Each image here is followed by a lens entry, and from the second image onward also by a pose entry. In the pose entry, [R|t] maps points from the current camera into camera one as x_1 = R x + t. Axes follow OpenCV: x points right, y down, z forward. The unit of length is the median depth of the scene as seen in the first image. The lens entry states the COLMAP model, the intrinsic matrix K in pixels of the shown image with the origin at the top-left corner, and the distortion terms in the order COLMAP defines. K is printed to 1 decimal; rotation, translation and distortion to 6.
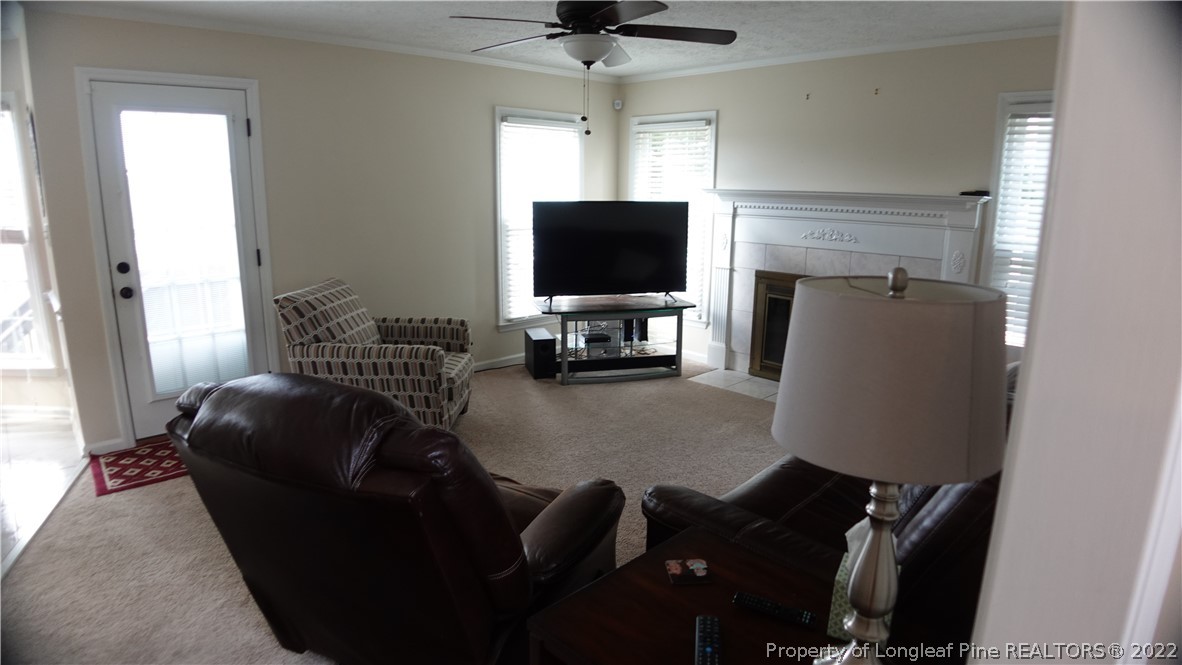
lens RADIAL K [[671.5, 0, 592.6], [0, 671.5, 330.5], [0, 0, 1]] dist [-0.094903, 0.020374]
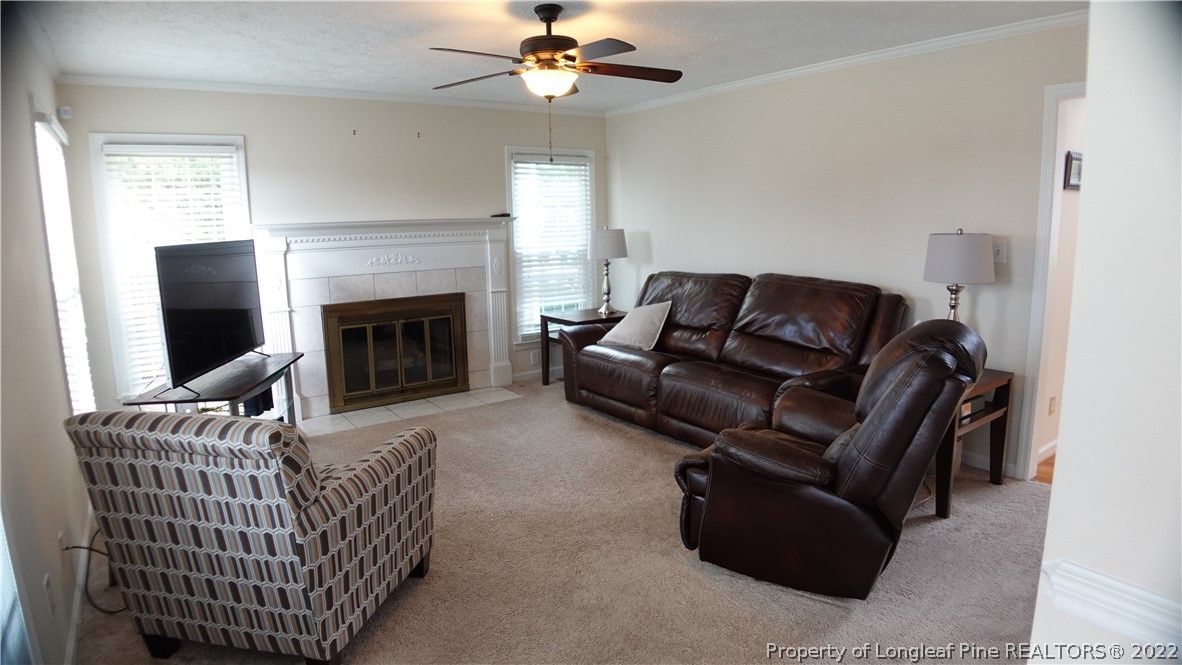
lens RADIAL K [[671.5, 0, 592.6], [0, 671.5, 330.5], [0, 0, 1]] dist [-0.094903, 0.020374]
pose [[0.152022, -0.172274, 0.973248, -0.653325], [0.235975, 0.962543, 0.133519, -0.094387], [-0.959794, 0.209365, 0.186980, 0.471827]]
